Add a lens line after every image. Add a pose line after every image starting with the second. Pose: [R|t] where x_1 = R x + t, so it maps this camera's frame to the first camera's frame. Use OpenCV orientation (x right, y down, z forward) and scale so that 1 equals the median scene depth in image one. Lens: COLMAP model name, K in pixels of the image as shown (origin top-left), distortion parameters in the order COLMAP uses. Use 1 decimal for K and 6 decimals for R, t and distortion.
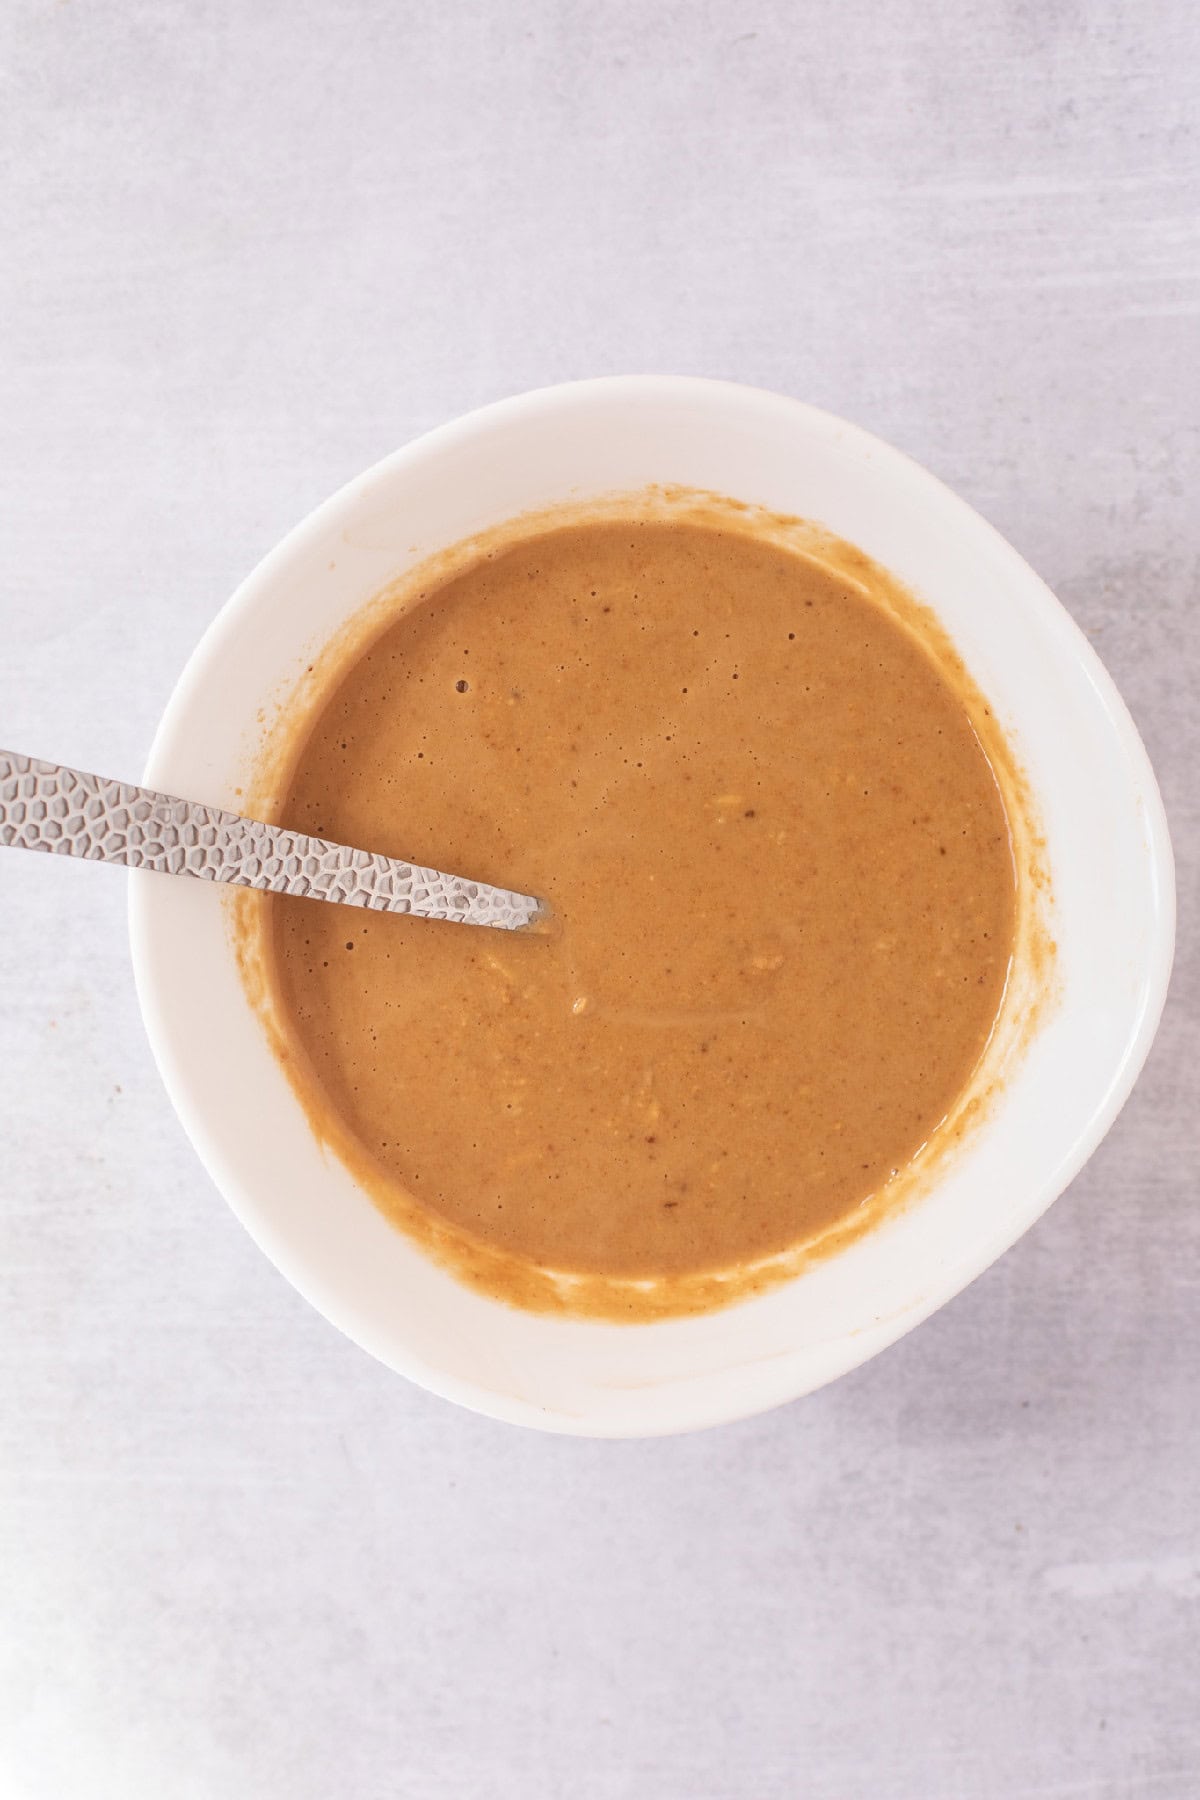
lens RADIAL K [[2787.1, 0, 602.4], [0, 2787.1, 900.3], [0, 0, 1]] dist [-0.153553, 0.000000]
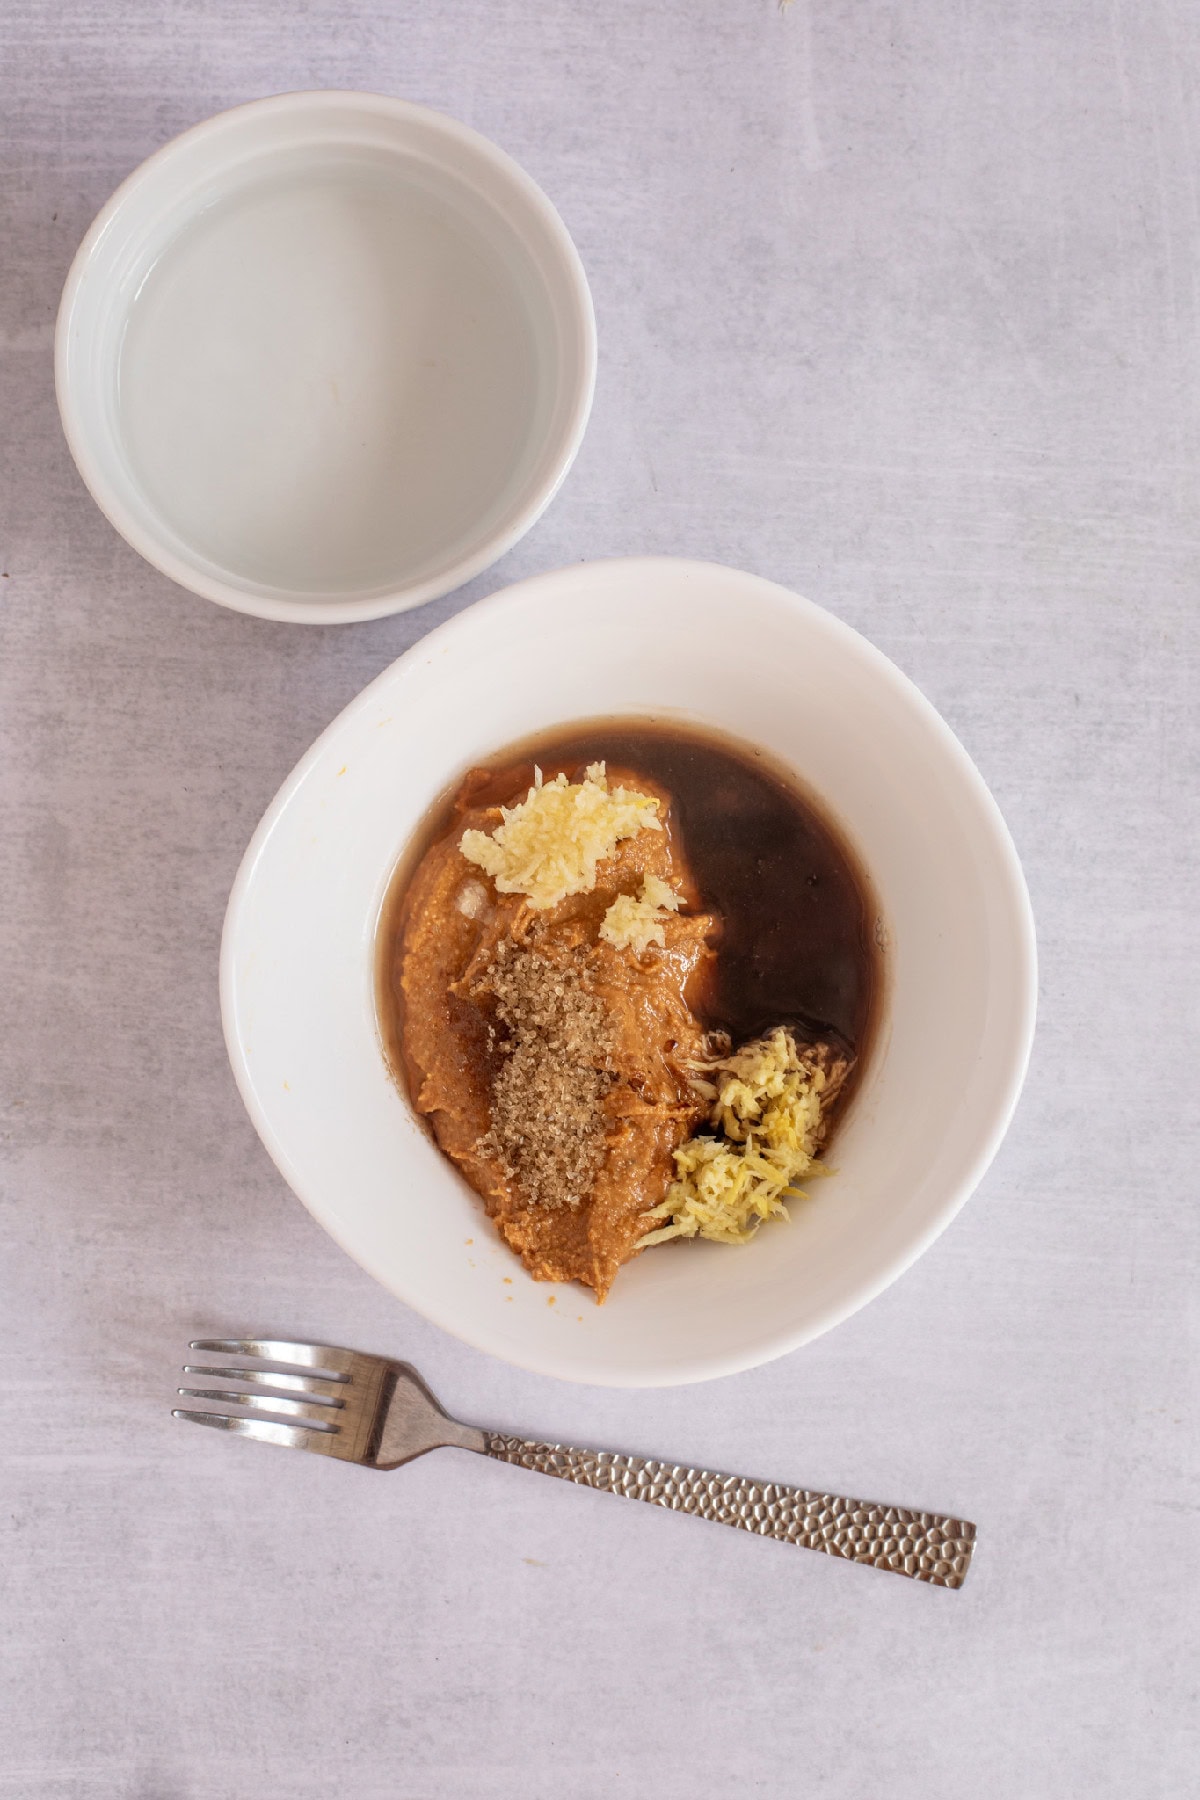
lens RADIAL K [[2787.1, 0, 602.6], [0, 2787.1, 901.0], [0, 0, 1]] dist [-0.153553, 0.000000]
pose [[-0.996308, -0.052323, -0.068062, 0.005544], [0.052276, -0.998630, 0.002470, 0.004502], [-0.068097, -0.001097, 0.997678, -0.260371]]
